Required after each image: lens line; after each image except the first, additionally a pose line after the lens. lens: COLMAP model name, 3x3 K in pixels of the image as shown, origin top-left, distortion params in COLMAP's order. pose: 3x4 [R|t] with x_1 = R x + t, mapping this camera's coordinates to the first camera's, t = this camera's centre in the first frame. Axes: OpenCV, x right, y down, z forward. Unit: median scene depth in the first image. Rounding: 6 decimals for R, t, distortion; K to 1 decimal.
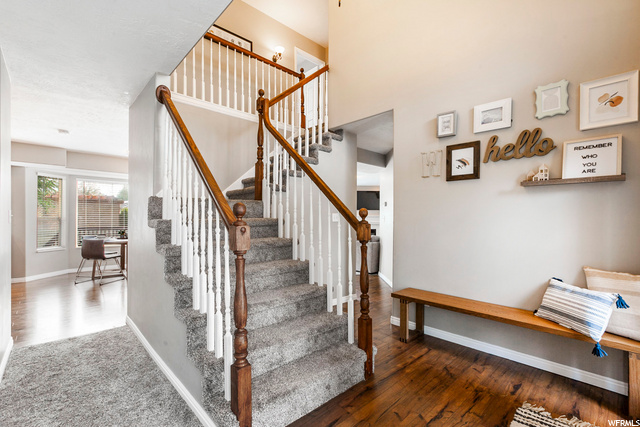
lens RADIAL K [[290.8, 0, 319.2], [0, 290.8, 220.2], [0, 0, 1]] dist [-0.004220, -0.000610]
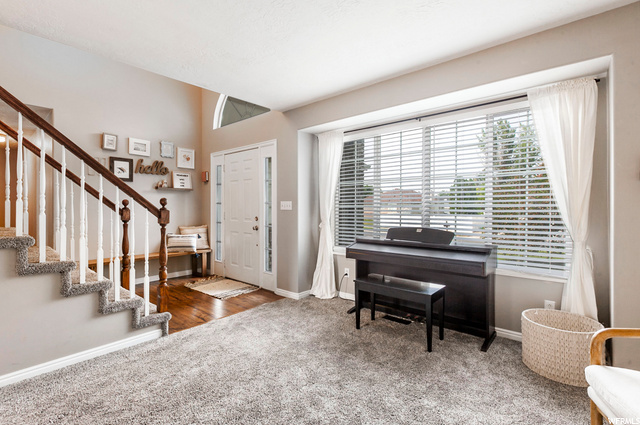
lens RADIAL K [[290.8, 0, 319.9], [0, 290.8, 207.4], [0, 0, 1]] dist [-0.004220, -0.000610]
pose [[-0.130243, -0.006795, 0.991459, -1.309216], [0.007229, 0.999943, 0.007803, -0.002026], [-0.991456, 0.008183, -0.130187, 0.160730]]
